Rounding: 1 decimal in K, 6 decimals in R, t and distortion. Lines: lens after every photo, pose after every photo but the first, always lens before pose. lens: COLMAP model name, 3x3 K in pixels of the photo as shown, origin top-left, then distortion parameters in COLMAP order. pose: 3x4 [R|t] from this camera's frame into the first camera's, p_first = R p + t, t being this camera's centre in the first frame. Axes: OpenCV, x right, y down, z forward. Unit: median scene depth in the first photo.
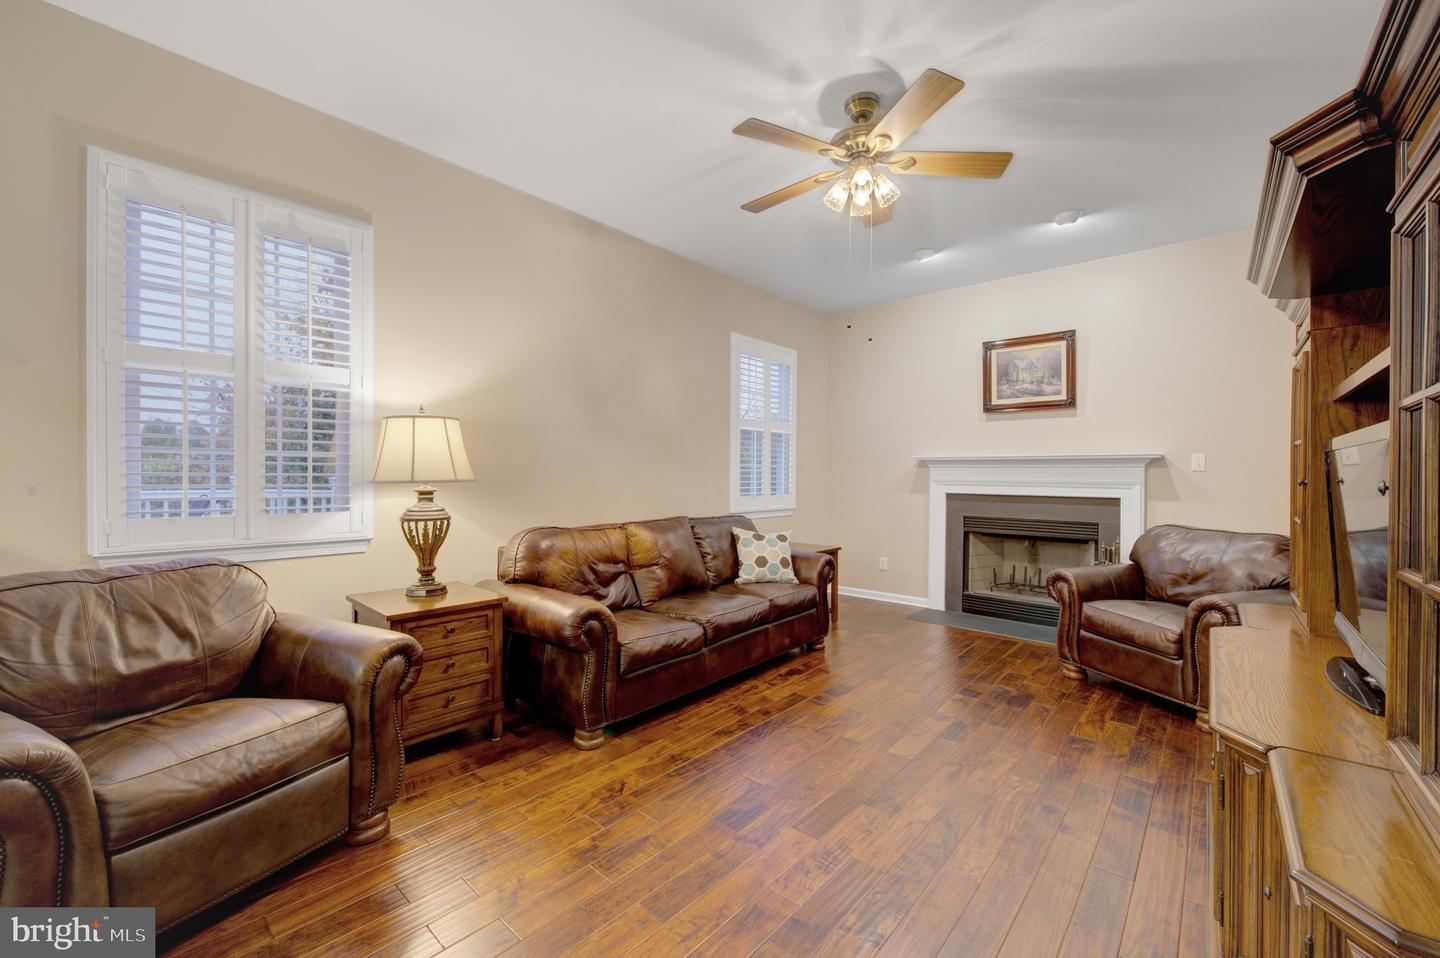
lens RADIAL K [[579.1, 0, 760.2], [0, 579.1, 477.0], [0, 0, 1]] dist [-0.006849, -0.000483]
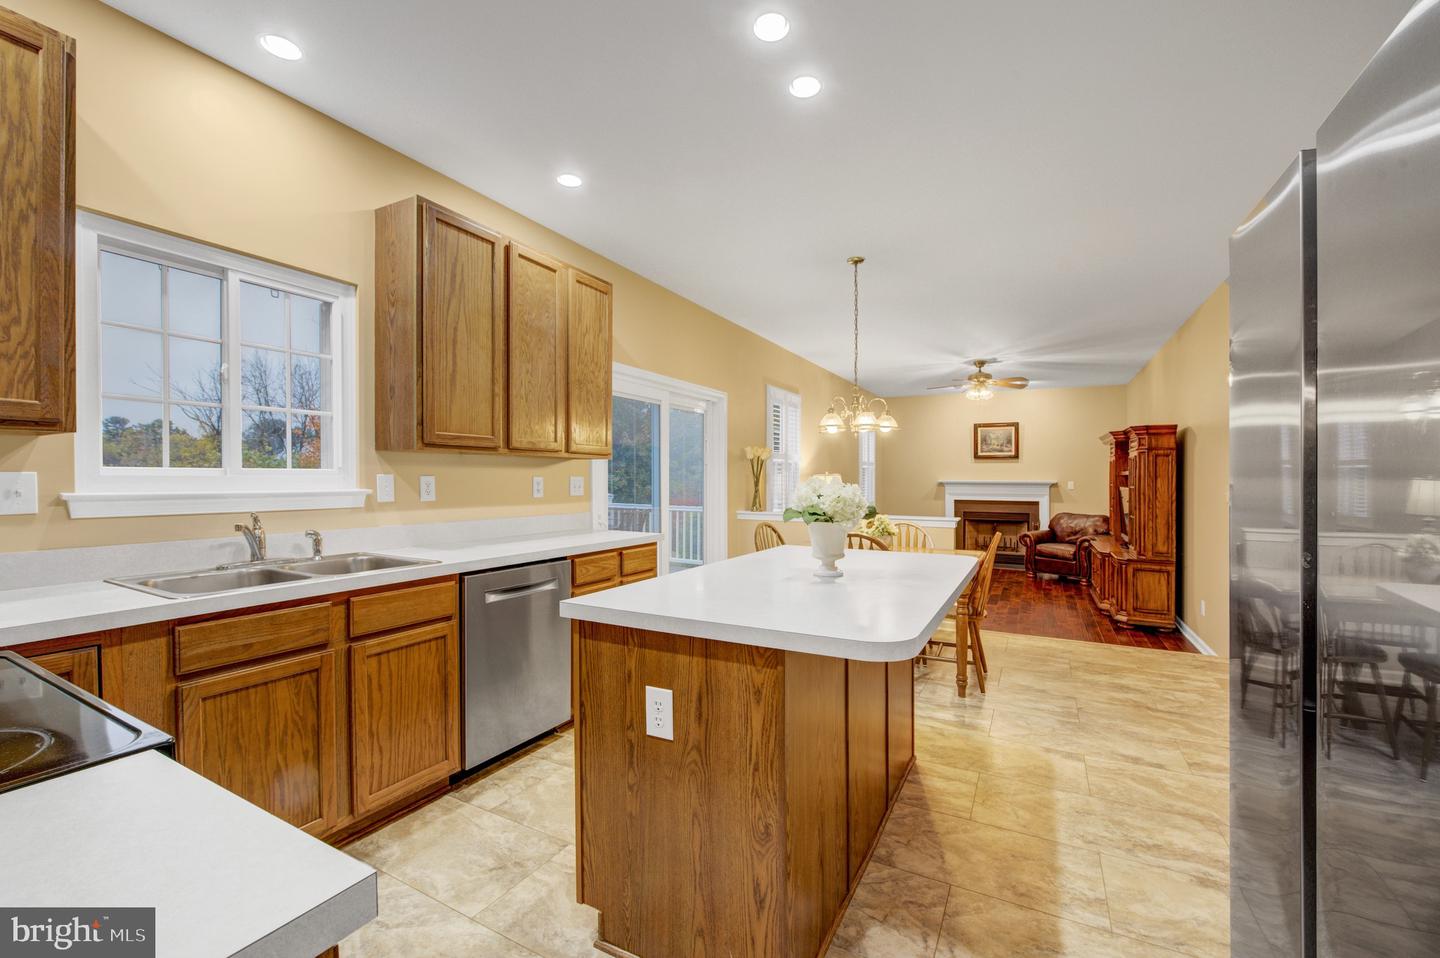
lens RADIAL K [[579.1, 0, 772.8], [0, 579.1, 475.7], [0, 0, 1]] dist [-0.006849, -0.000483]
pose [[0.970796, -0.003313, 0.239883, -0.885613], [0.003882, 0.999991, -0.001900, -0.061651], [-0.239875, 0.002776, 0.970800, -0.889251]]
